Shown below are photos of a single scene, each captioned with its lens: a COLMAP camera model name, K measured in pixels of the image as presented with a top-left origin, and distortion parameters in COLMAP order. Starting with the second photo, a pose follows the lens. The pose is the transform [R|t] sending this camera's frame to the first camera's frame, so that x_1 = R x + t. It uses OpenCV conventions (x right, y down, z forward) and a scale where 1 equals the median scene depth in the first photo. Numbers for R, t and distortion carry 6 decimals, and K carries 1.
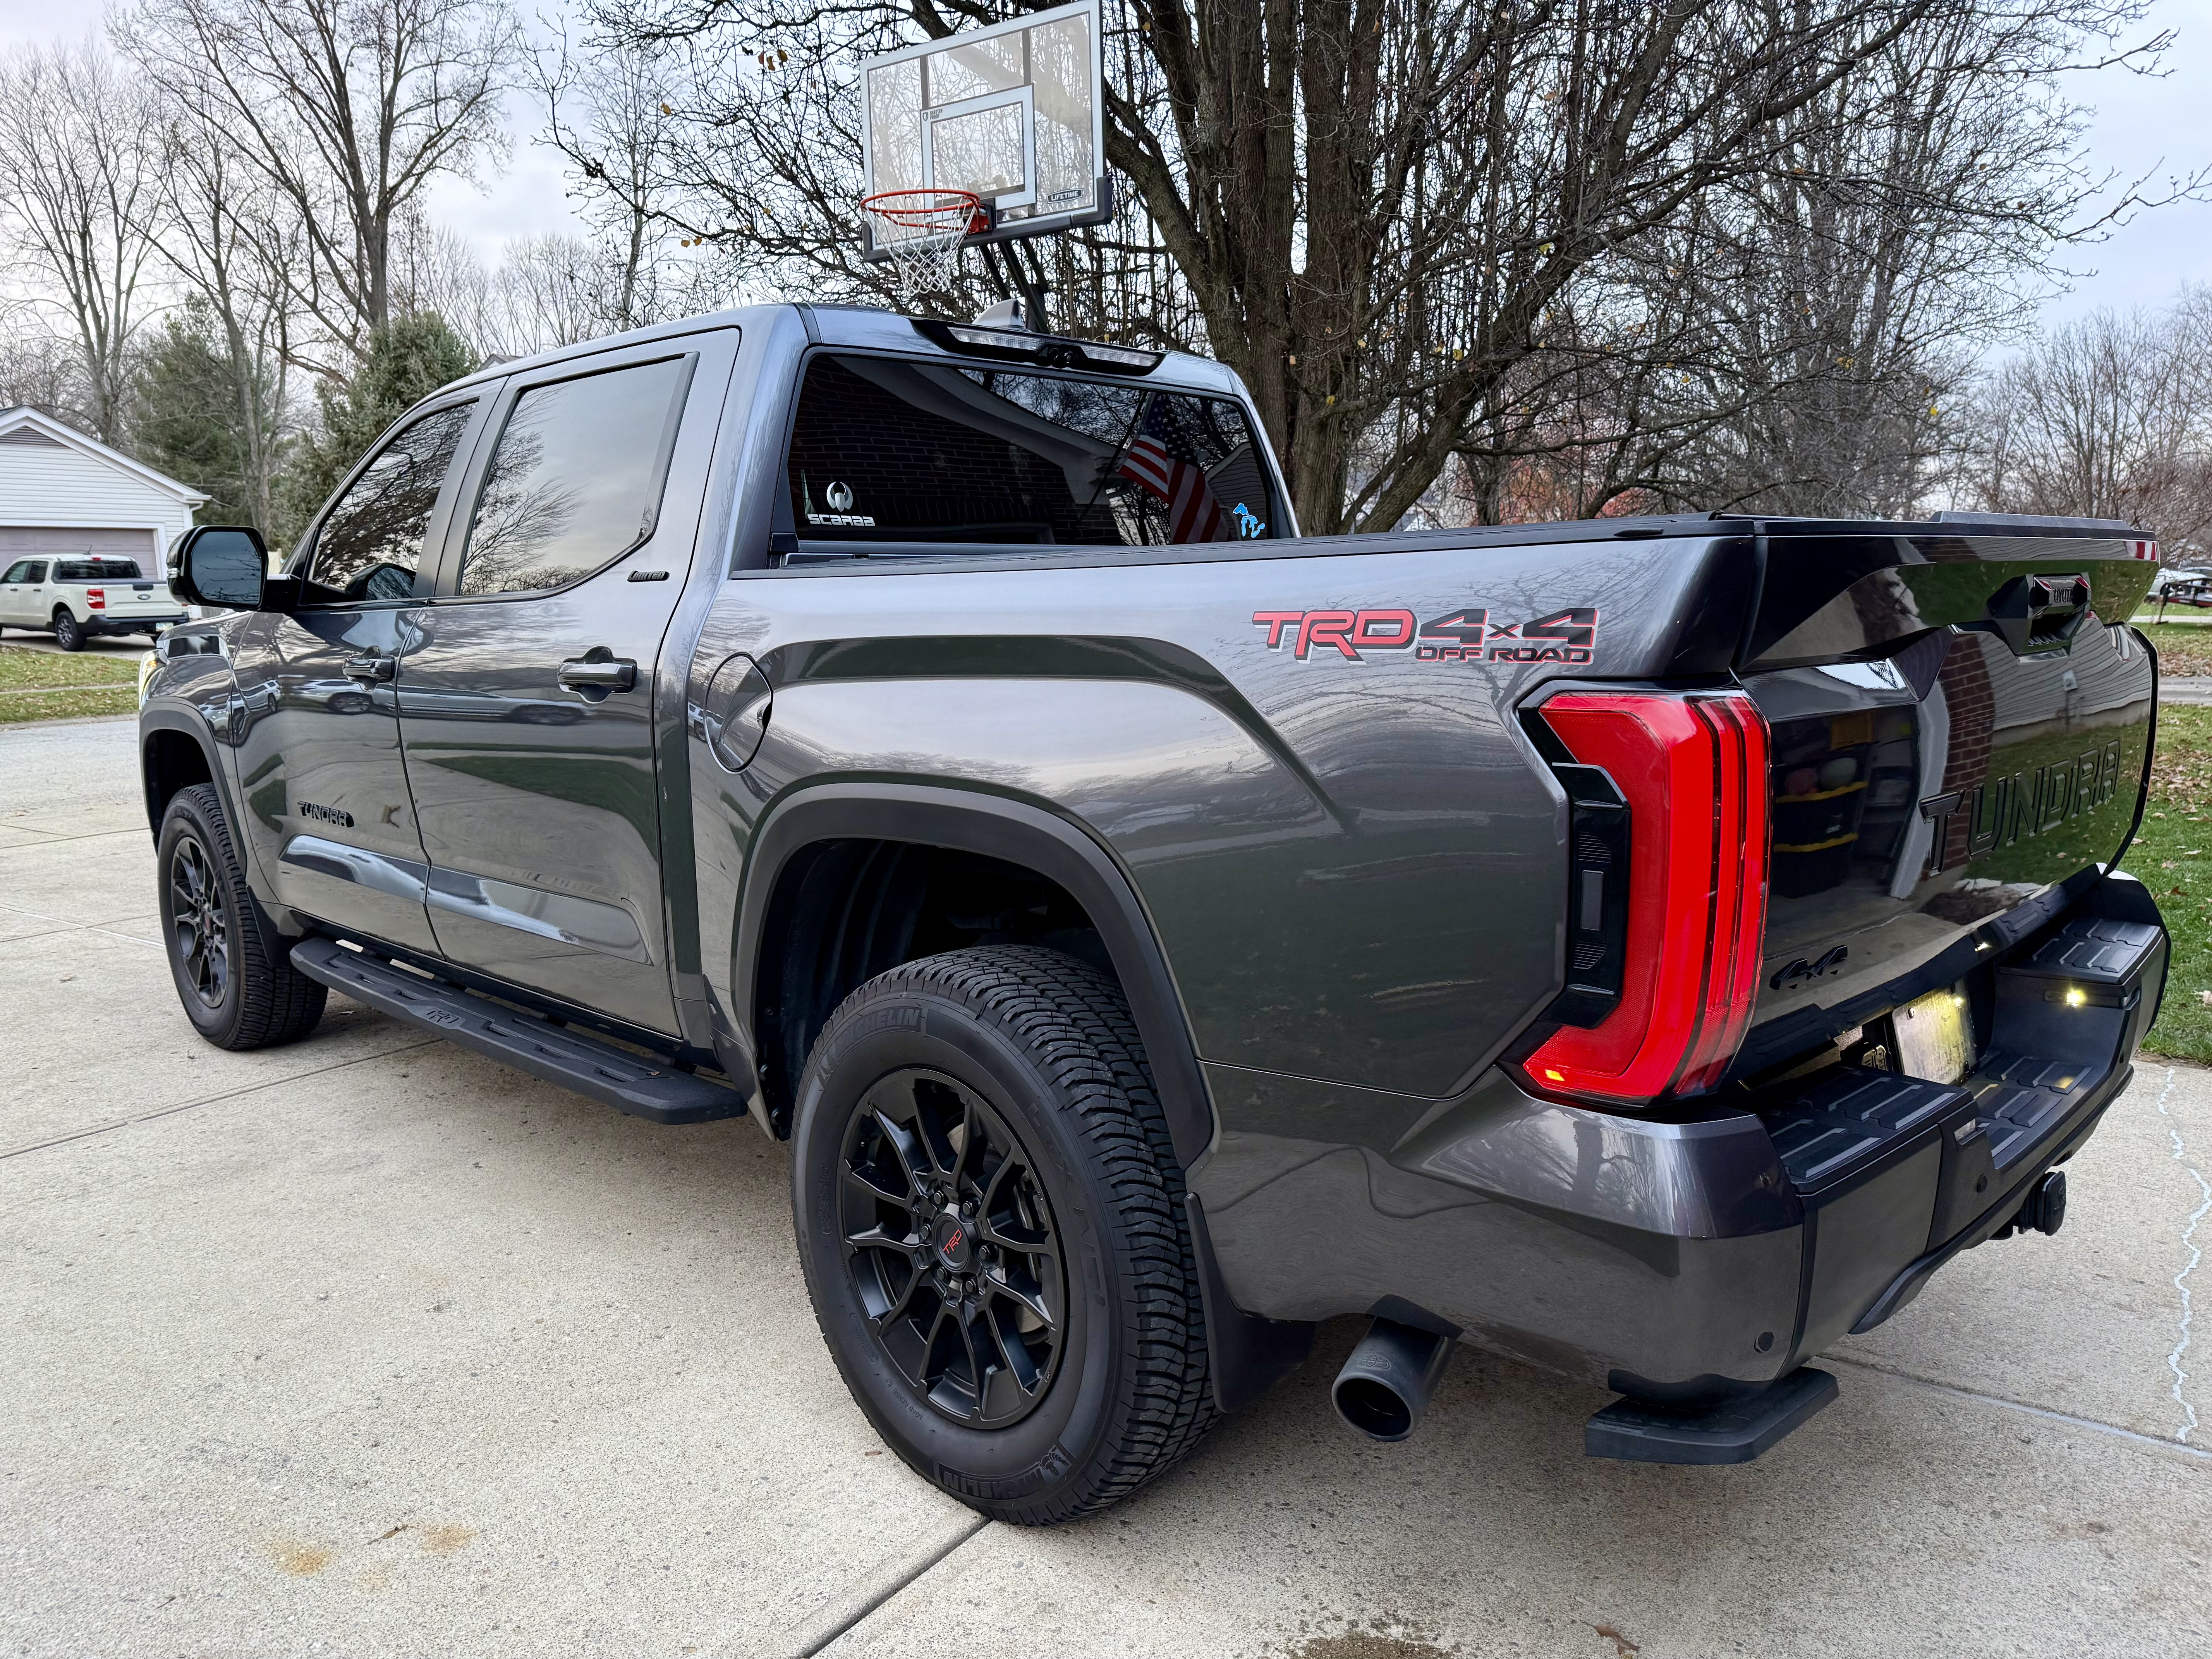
lens RADIAL K [[1568.8, 0, 1115.9], [0, 1568.8, 817.0], [0, 0, 1]] dist [0.061224, -0.086077]
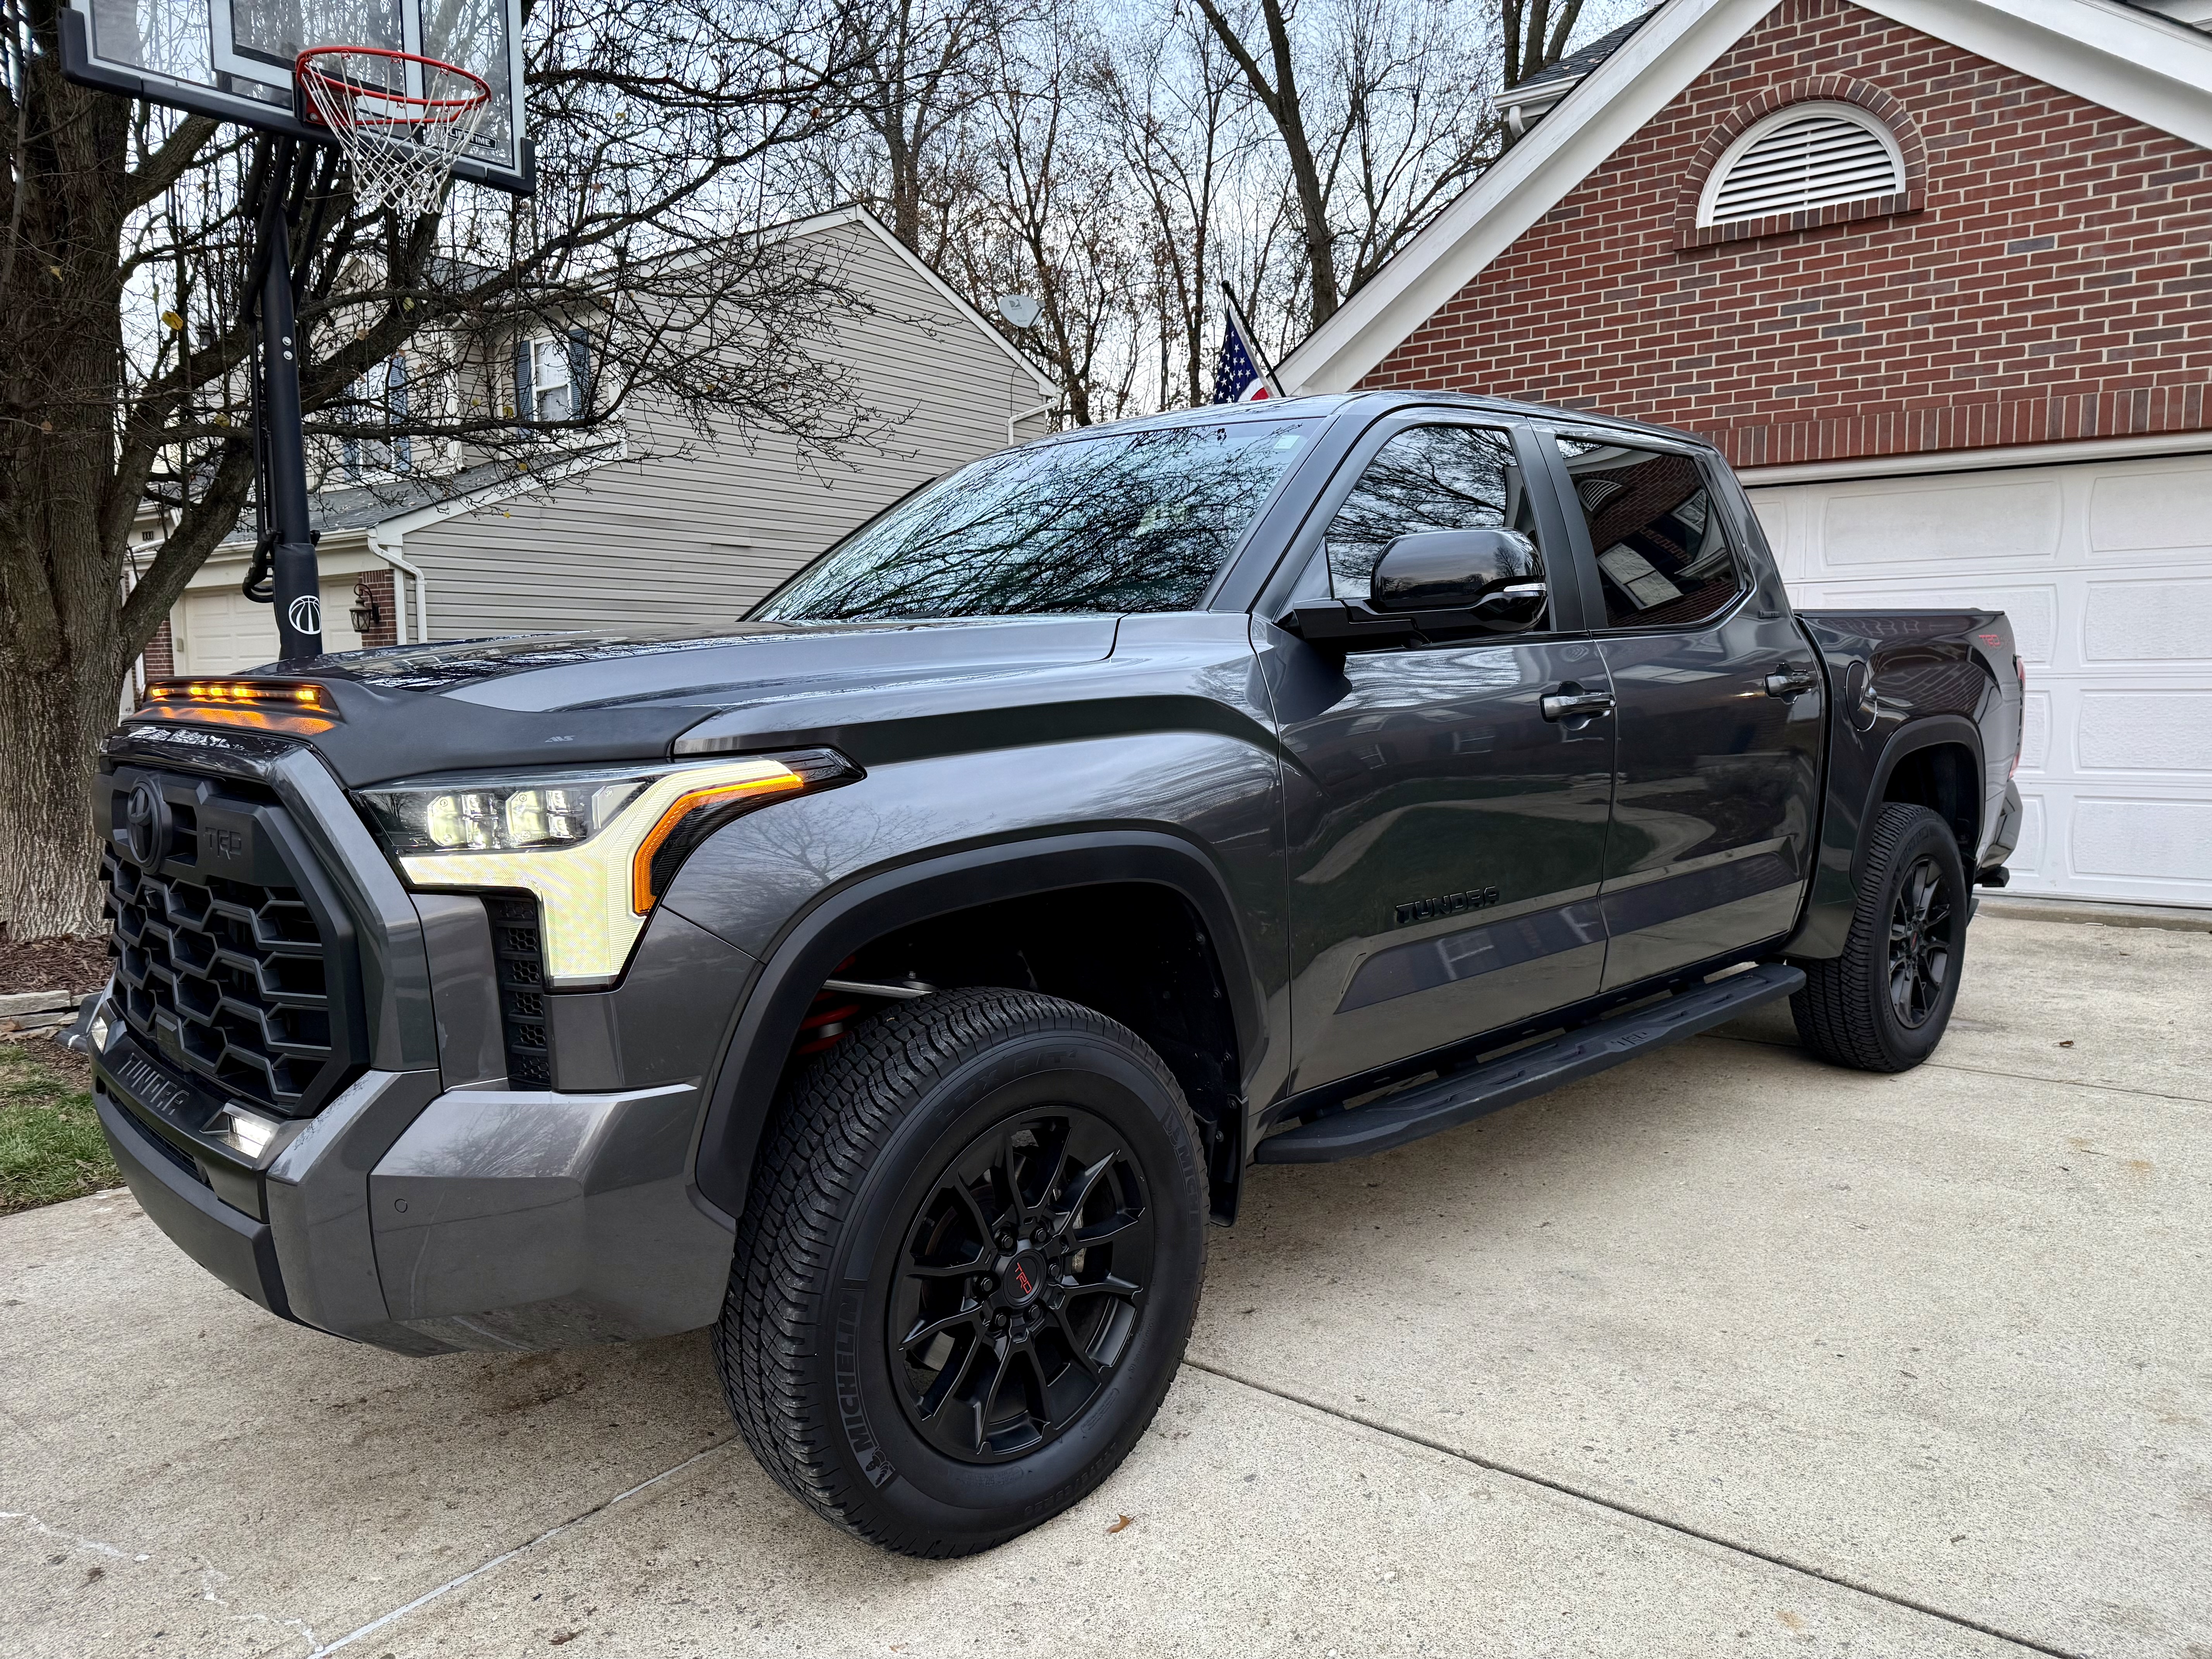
lens RADIAL K [[1568.8, 0, 1115.9], [0, 1568.8, 817.0], [0, 0, 1]] dist [0.061224, -0.086077]
pose [[0.026490, -0.103575, 0.994269, -2.206091], [0.149485, 0.983845, 0.098507, -0.257996], [-0.988409, 0.146019, 0.041545, 1.946510]]
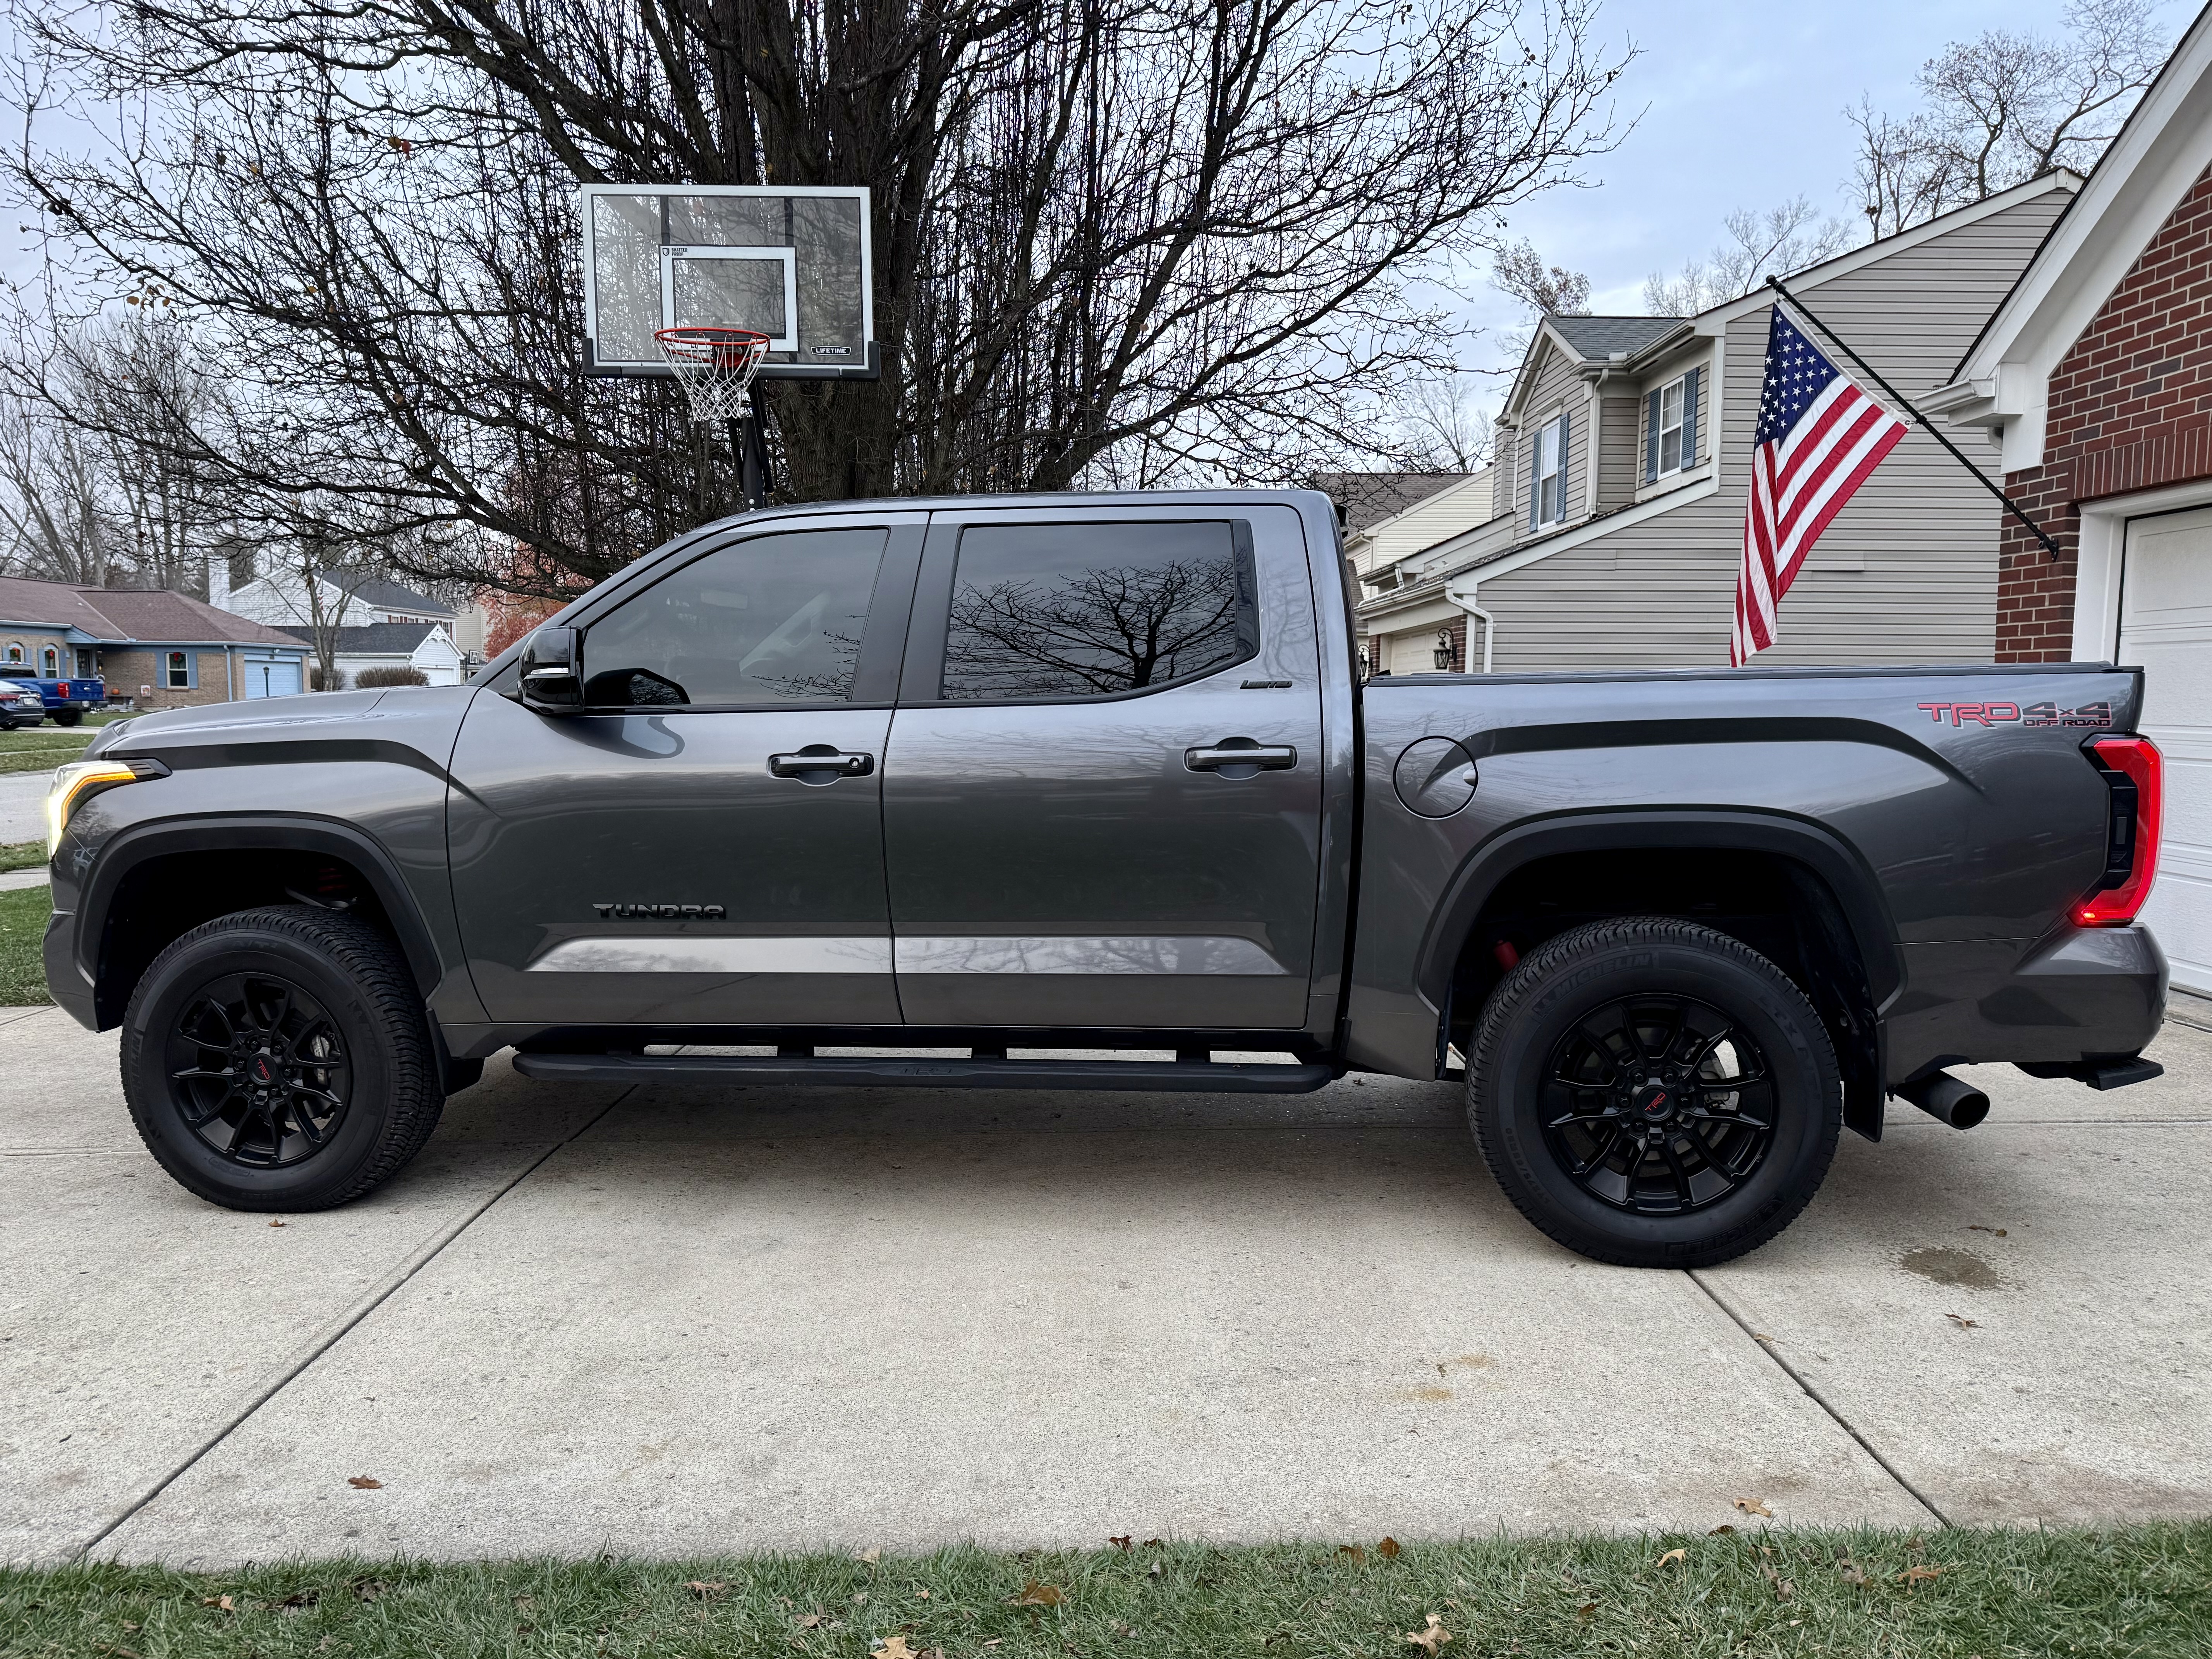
lens RADIAL K [[1568.8, 0, 1115.9], [0, 1568.8, 817.0], [0, 0, 1]] dist [0.061224, -0.086077]
pose [[0.803708, -0.050729, 0.592857, -1.482677], [0.085980, 0.995804, -0.031350, -0.012610], [-0.588779, 0.076170, 0.804697, 0.015491]]
